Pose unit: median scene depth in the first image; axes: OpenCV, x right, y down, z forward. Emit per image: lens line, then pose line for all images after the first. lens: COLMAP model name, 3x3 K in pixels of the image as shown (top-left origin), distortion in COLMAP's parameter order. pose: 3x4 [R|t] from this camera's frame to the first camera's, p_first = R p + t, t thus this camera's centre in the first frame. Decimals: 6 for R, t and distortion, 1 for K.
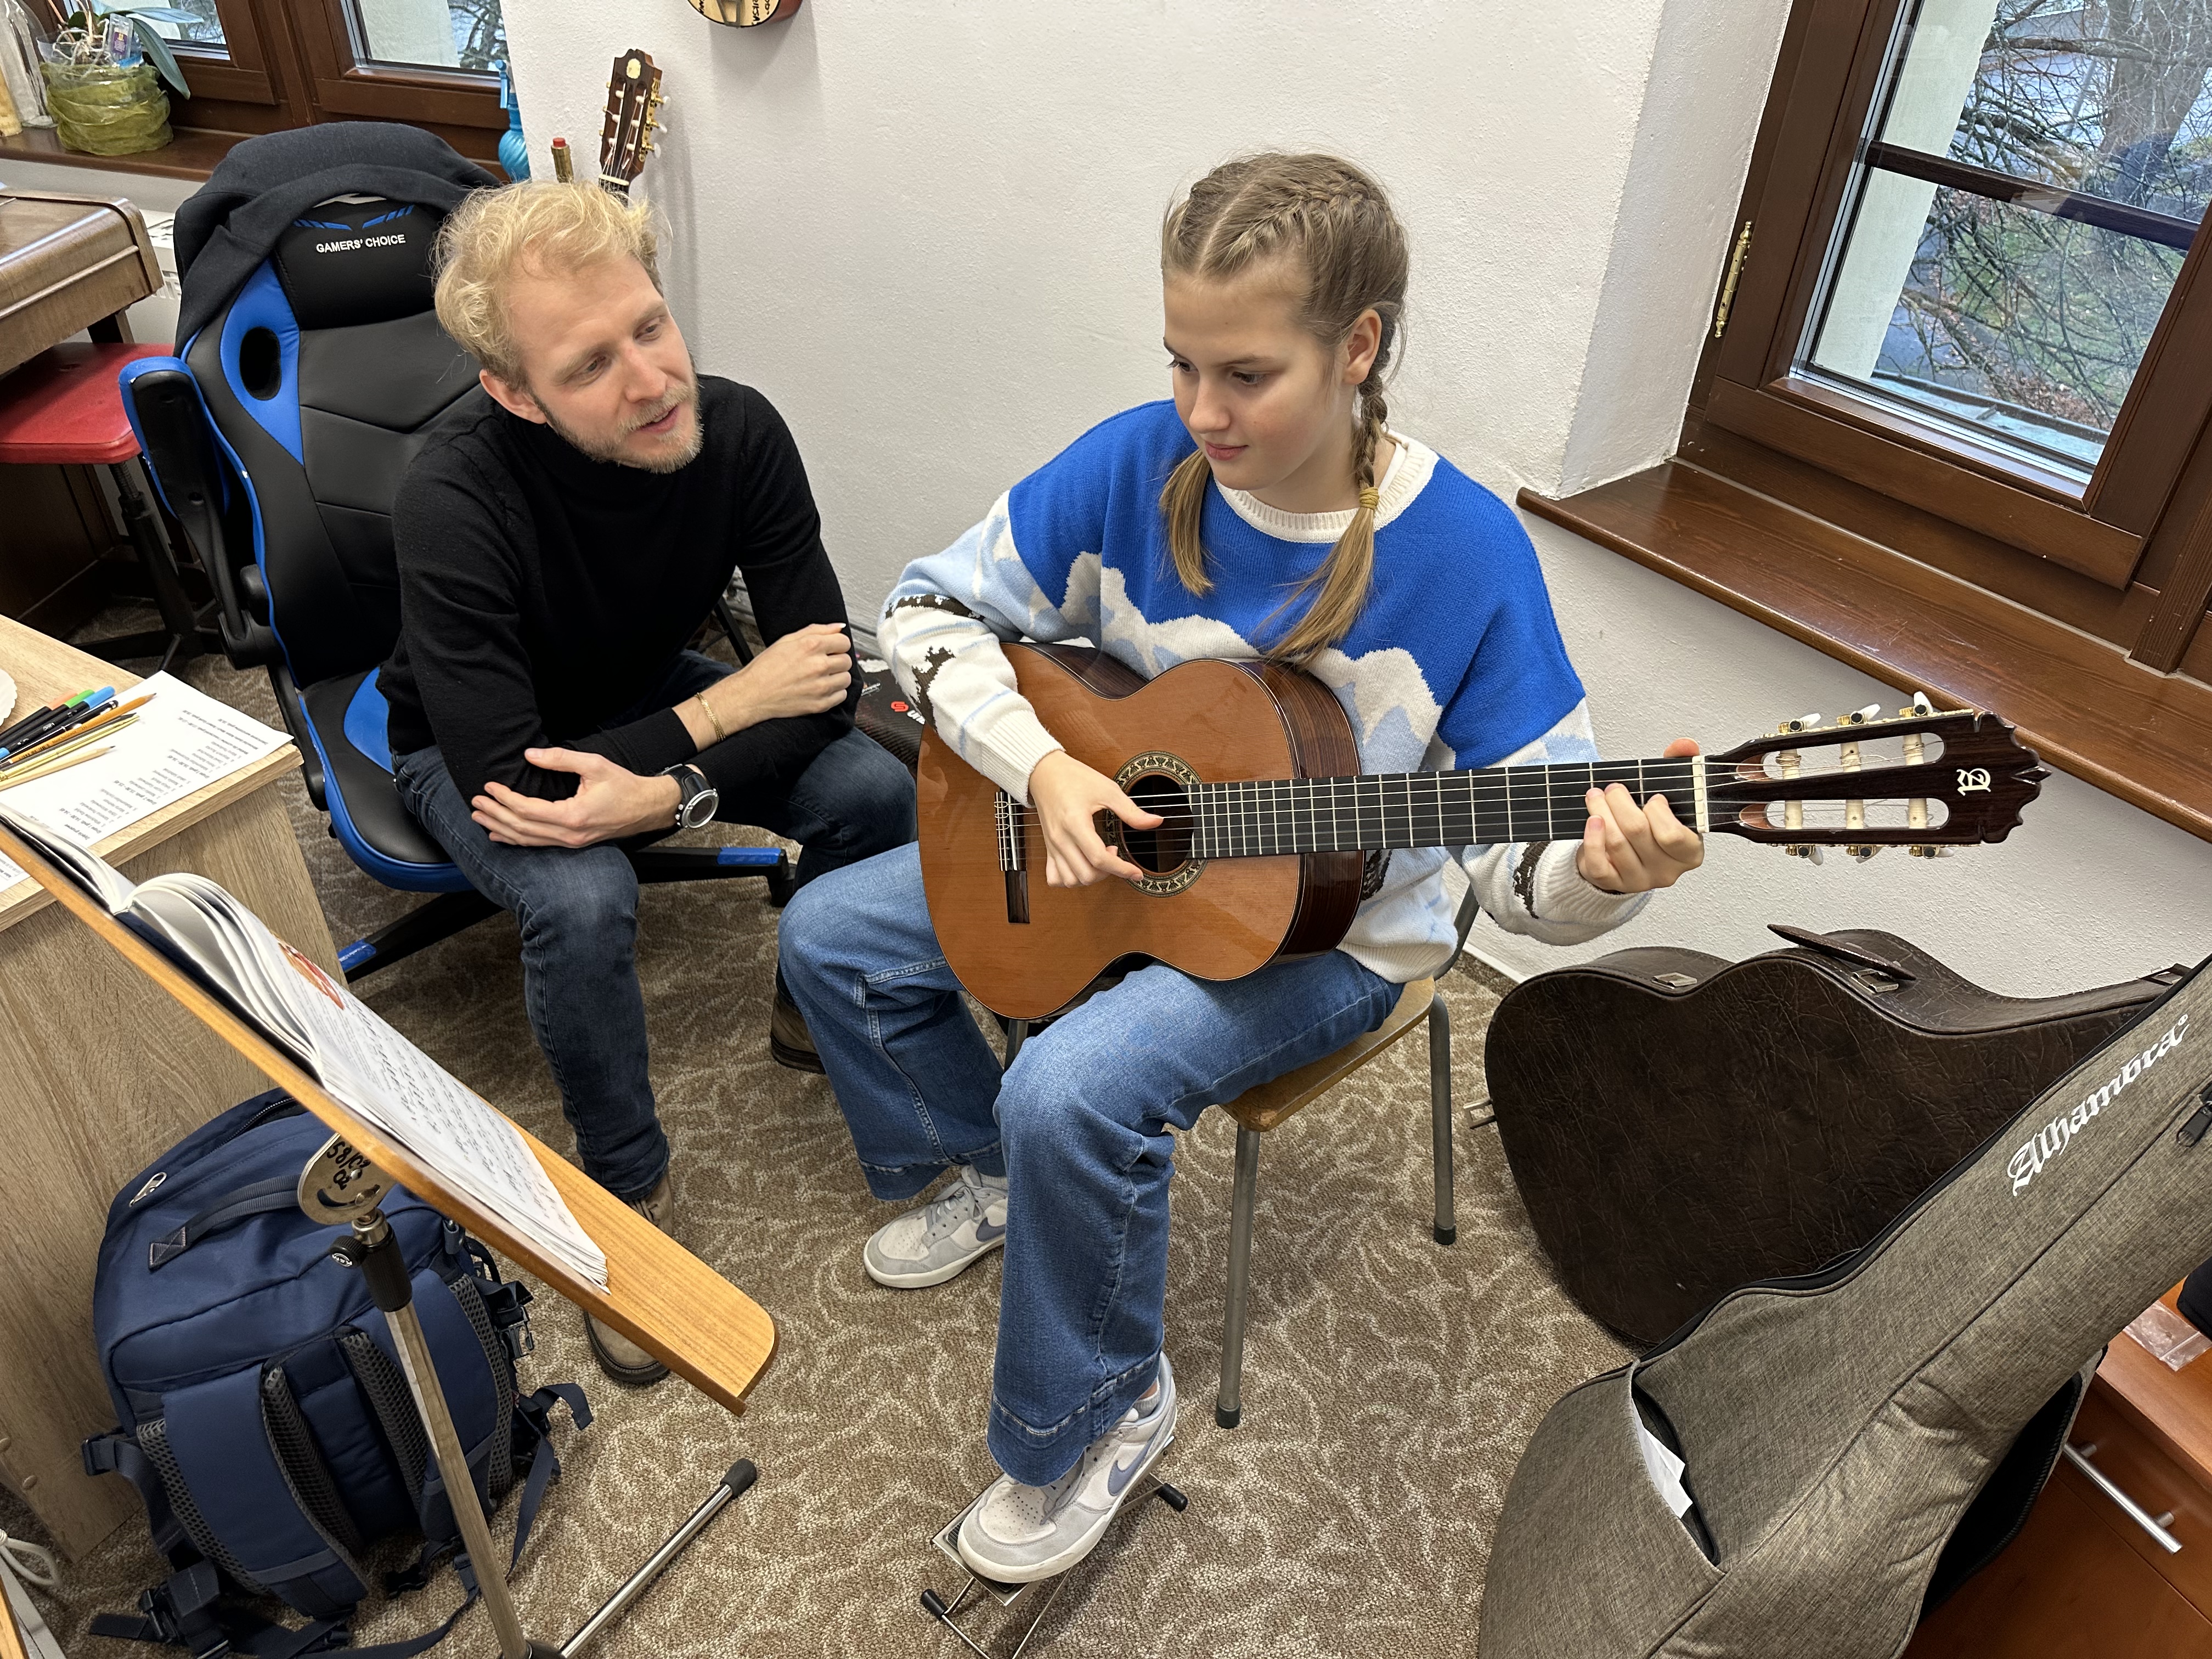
lens RADIAL K [[1576.1, 0, 1093.5], [0, 1576.1, 825.2], [0, 0, 1]] dist [0.029964, -0.022510]
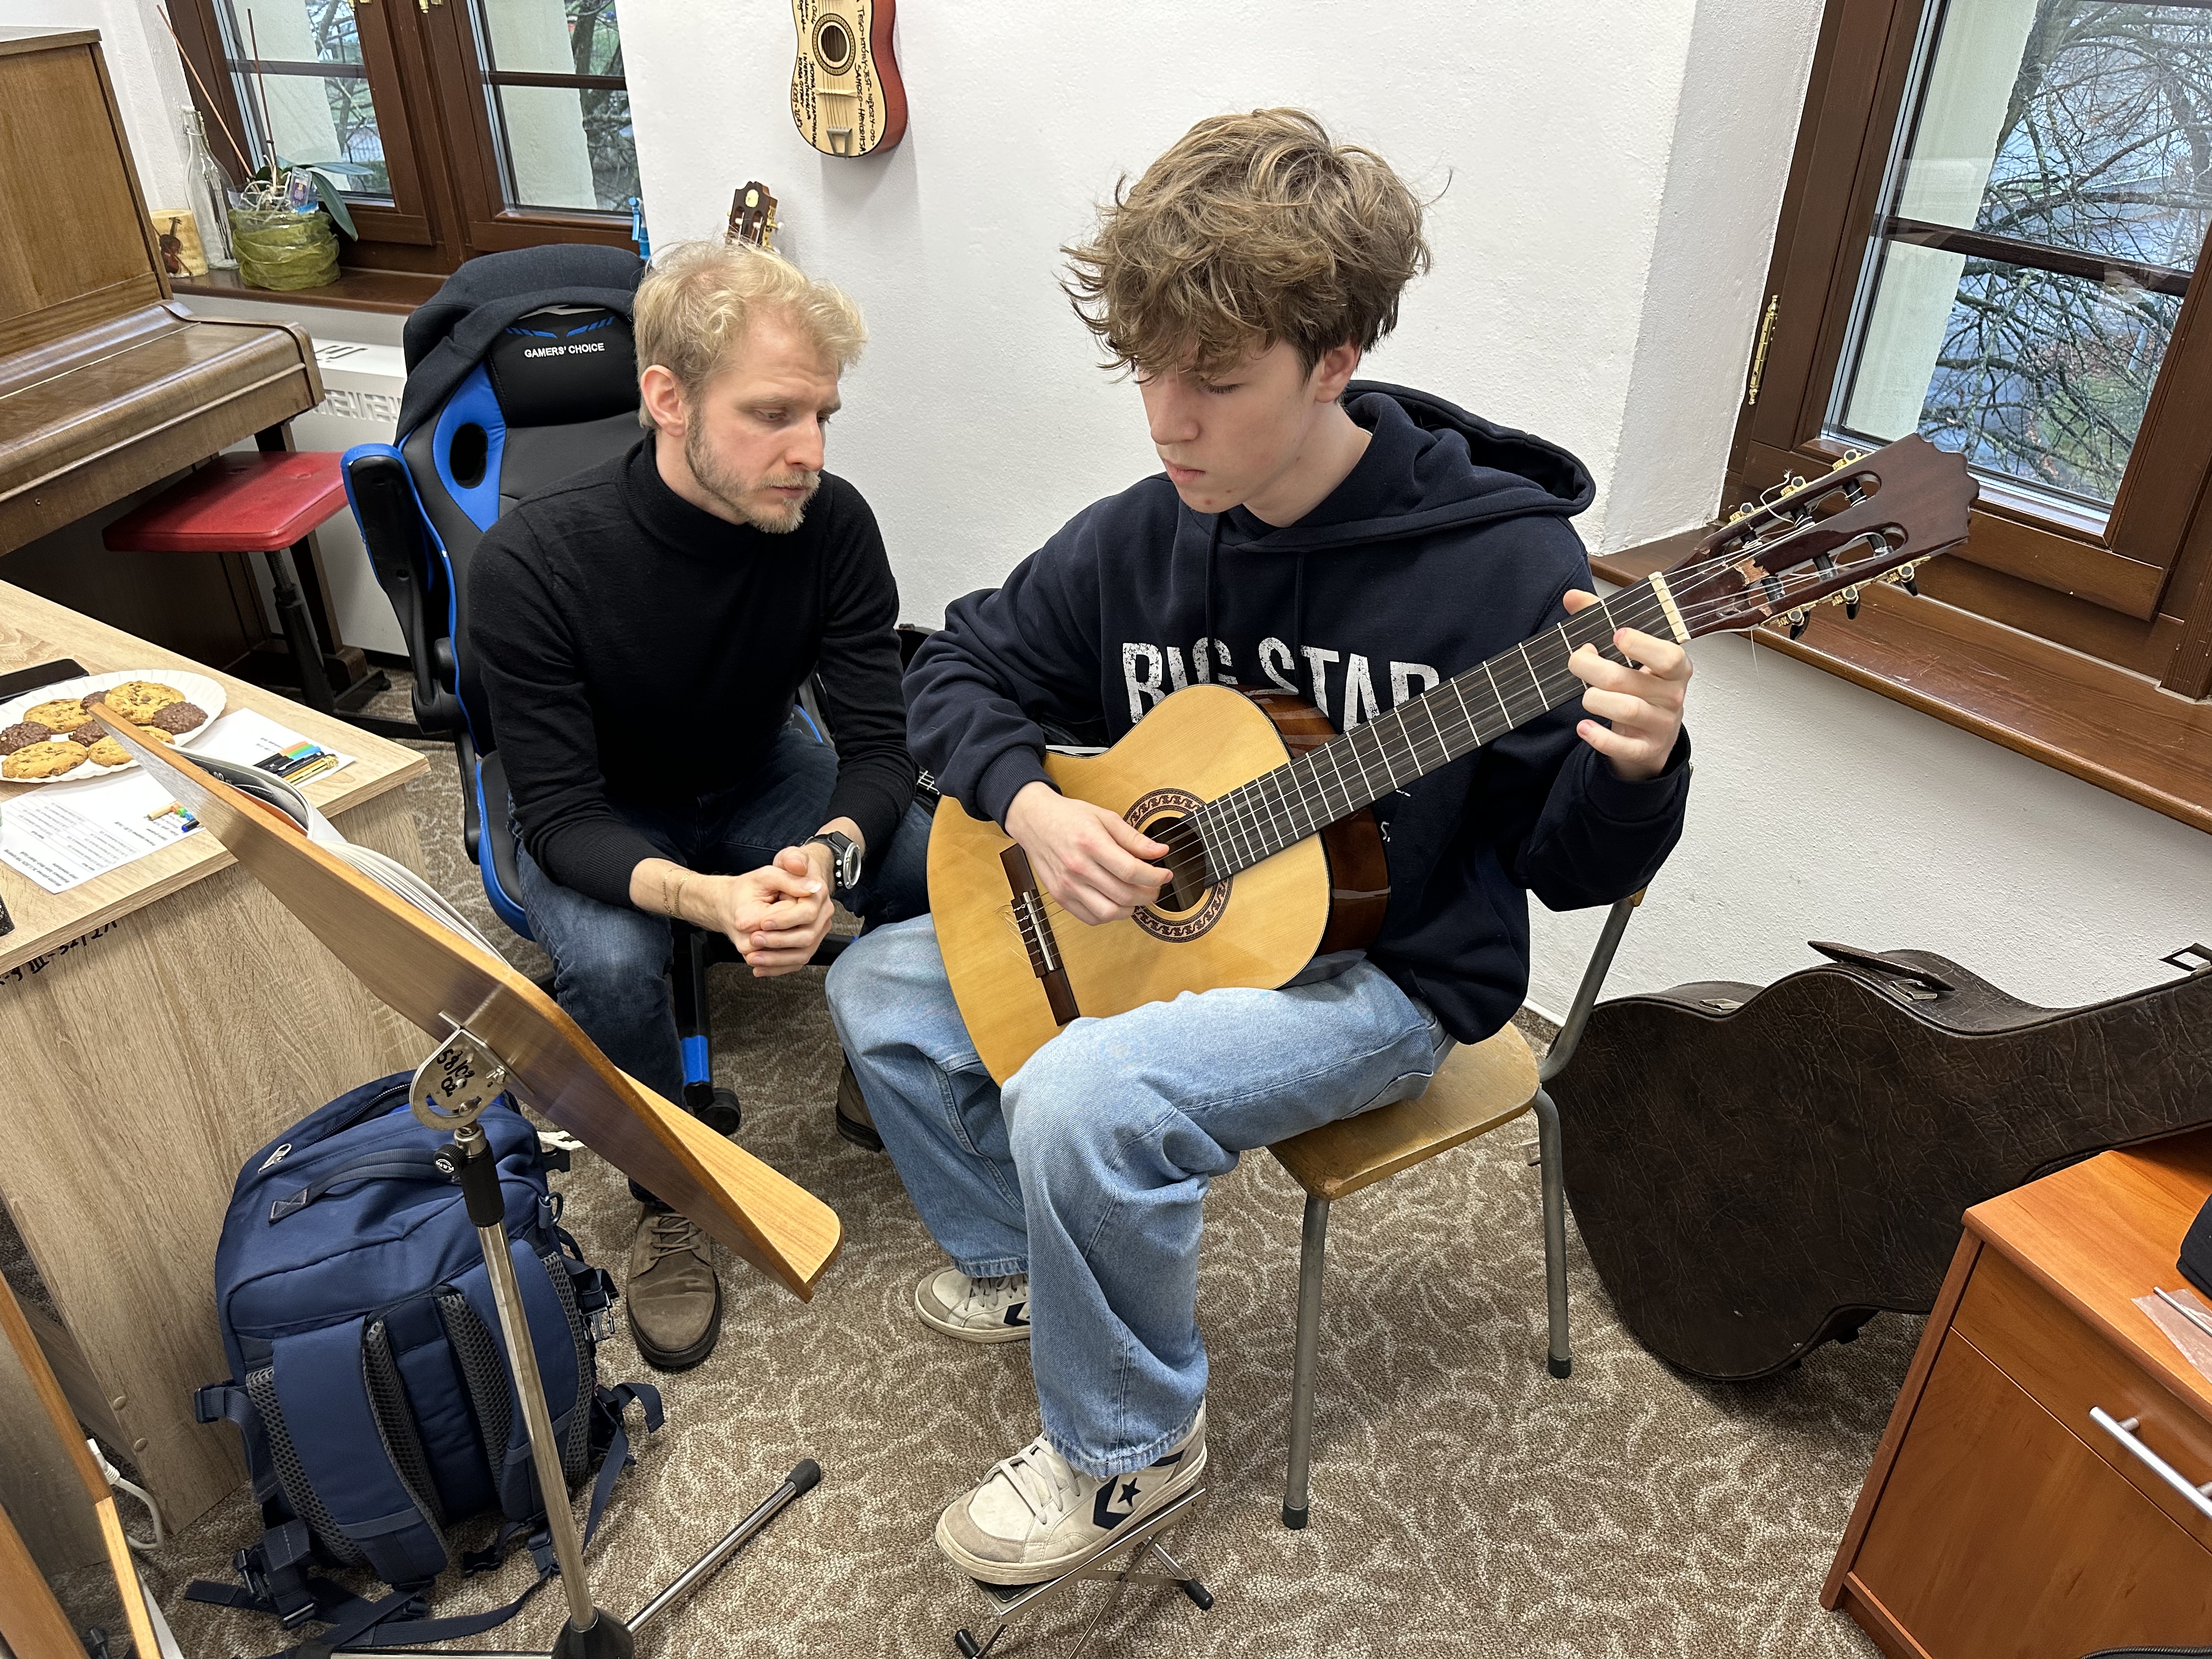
lens RADIAL K [[1576.1, 0, 1100.2], [0, 1576.1, 818.5], [0, 0, 1]] dist [0.029964, -0.022510]
pose [[0.998389, 0.005548, -0.056474, 0.022927], [-0.011247, 0.994814, -0.101088, 0.085771], [0.055621, 0.101560, 0.993273, -0.050463]]
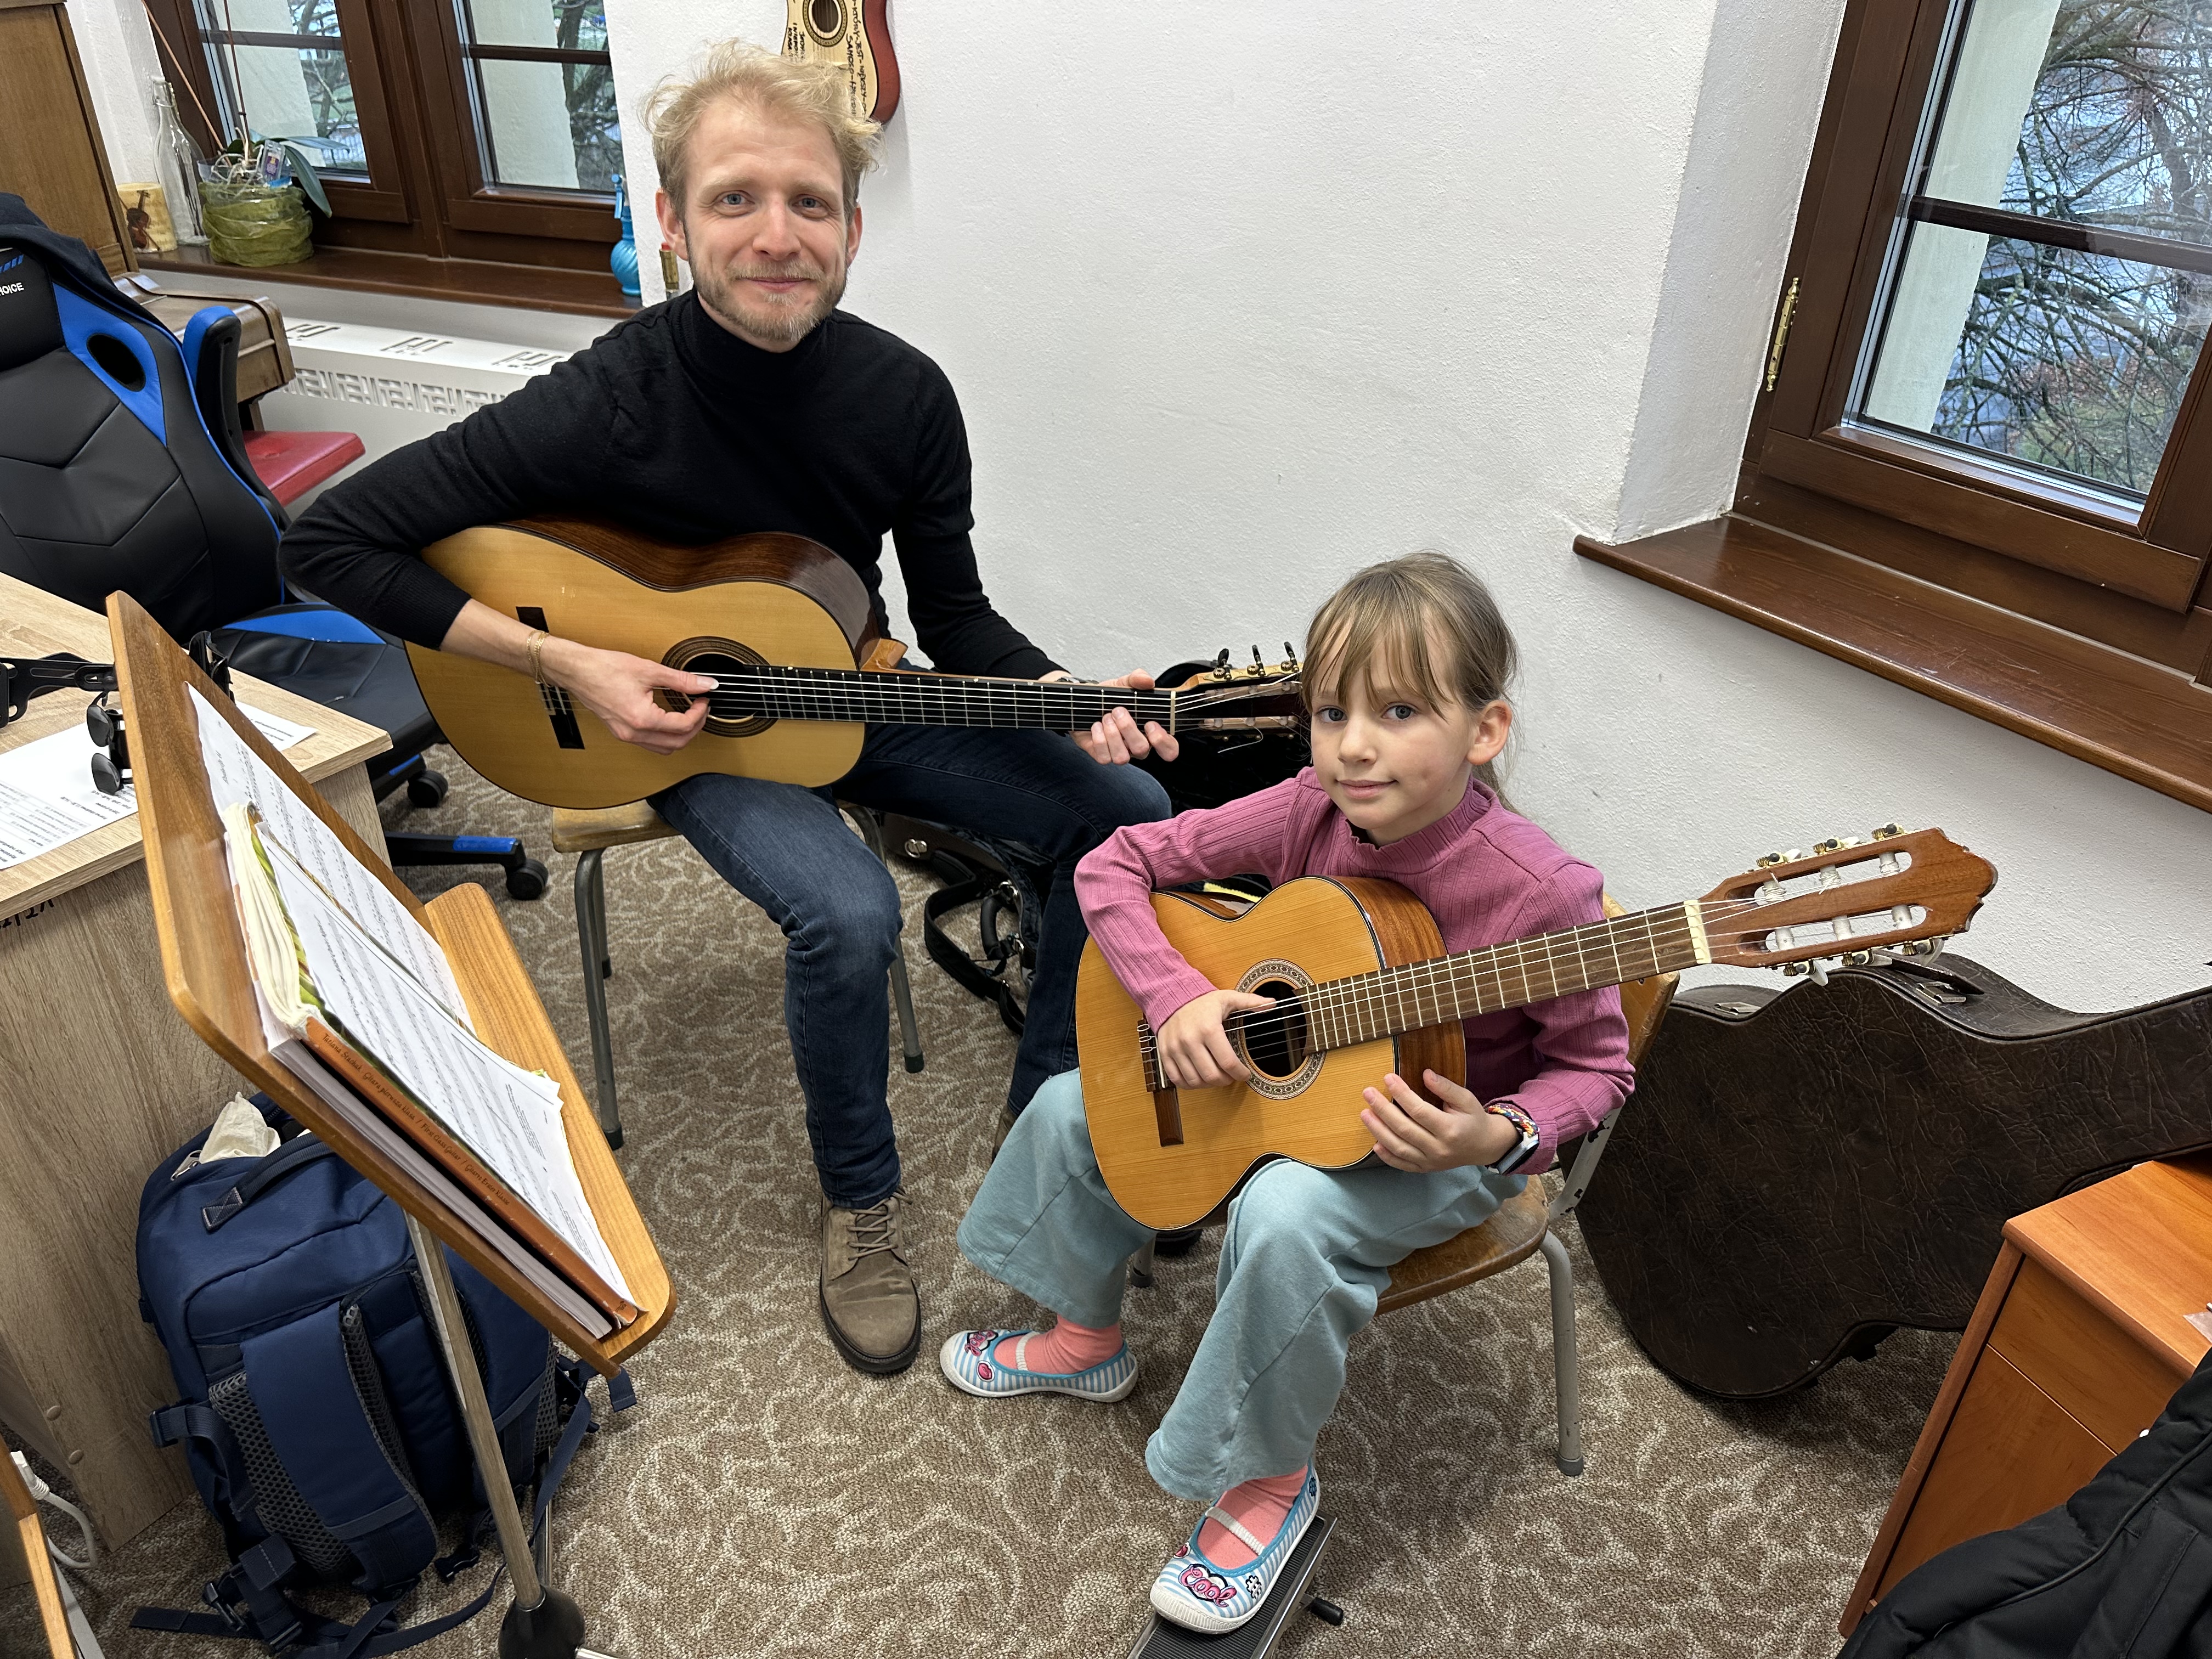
lens RADIAL K [[1576.1, 0, 1101.3], [0, 1576.1, 824.3], [0, 0, 1]] dist [0.029964, -0.022510]
pose [[0.998928, 0.015791, -0.043509, 0.011716], [-0.020286, 0.994277, -0.104891, 0.095033], [0.041604, 0.105661, 0.993532, -0.008867]]
